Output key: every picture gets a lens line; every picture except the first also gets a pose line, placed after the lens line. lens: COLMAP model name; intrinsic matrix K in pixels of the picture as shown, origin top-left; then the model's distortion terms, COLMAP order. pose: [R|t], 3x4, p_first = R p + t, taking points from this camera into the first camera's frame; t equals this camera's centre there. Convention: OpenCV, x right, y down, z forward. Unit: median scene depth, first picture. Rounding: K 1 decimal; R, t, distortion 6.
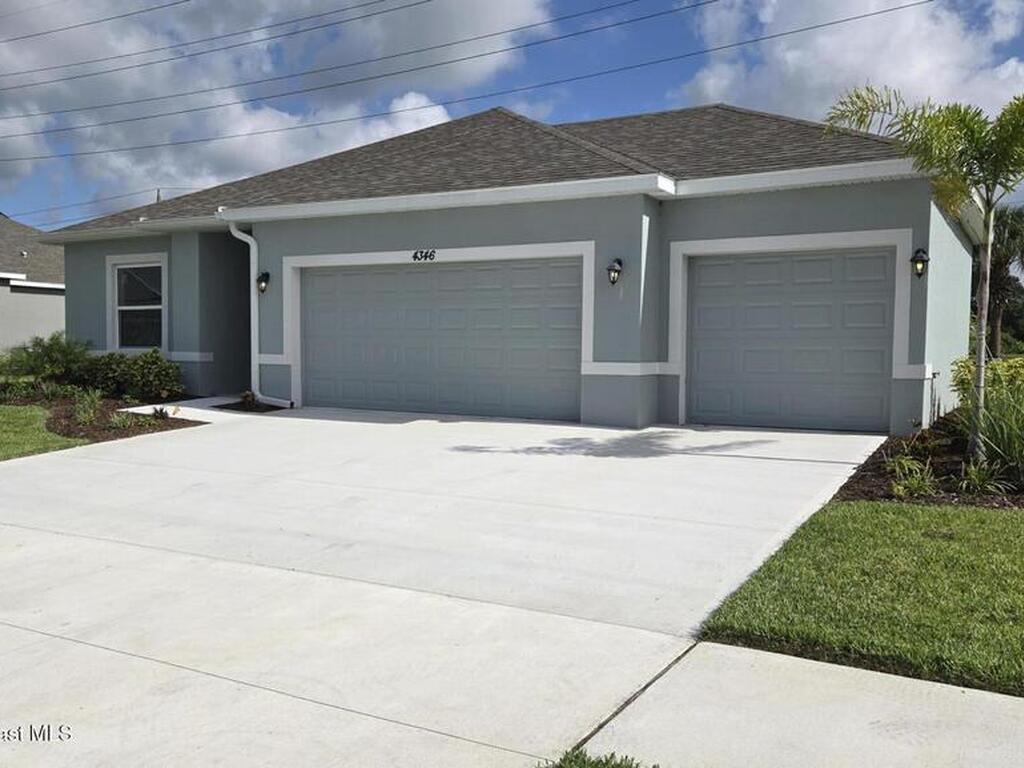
lens RADIAL K [[987.3, 0, 548.3], [0, 987.3, 383.4], [0, 0, 1]] dist [0.085510, 0.006266]
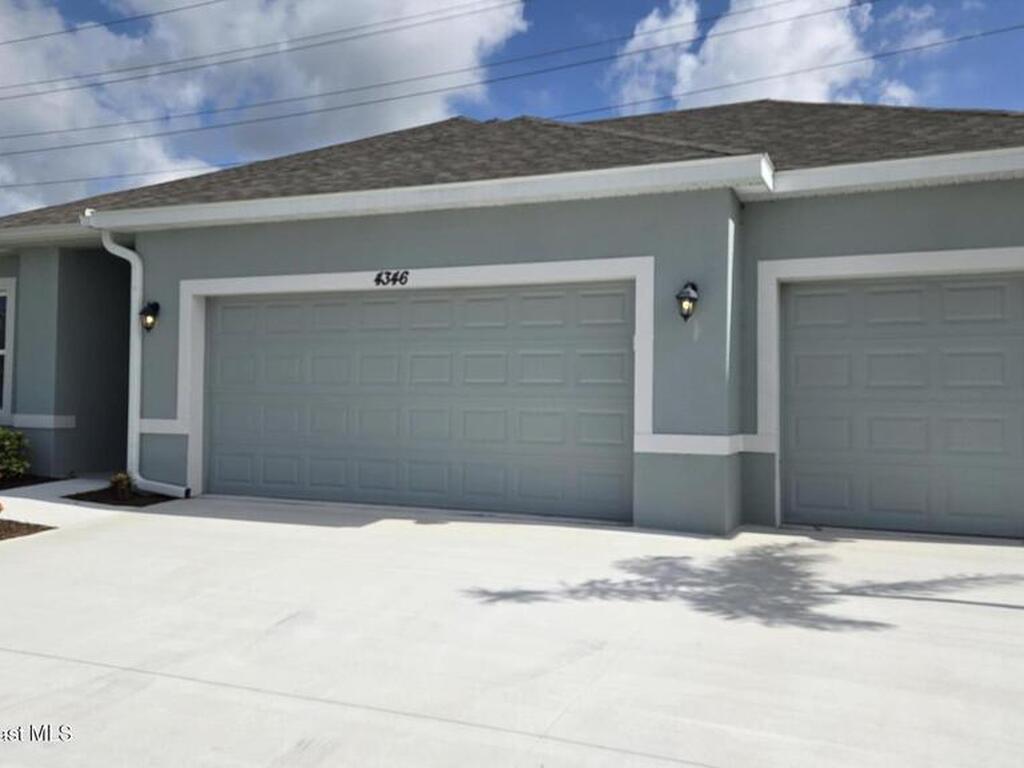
lens RADIAL K [[987.3, 0, 548.3], [0, 987.3, 383.4], [0, 0, 1]] dist [0.085510, 0.006266]
pose [[0.995162, 0.008509, 0.097883, -0.083326], [-0.002454, 0.998084, -0.061822, -0.012755], [-0.098222, 0.061283, 0.993276, 0.302035]]
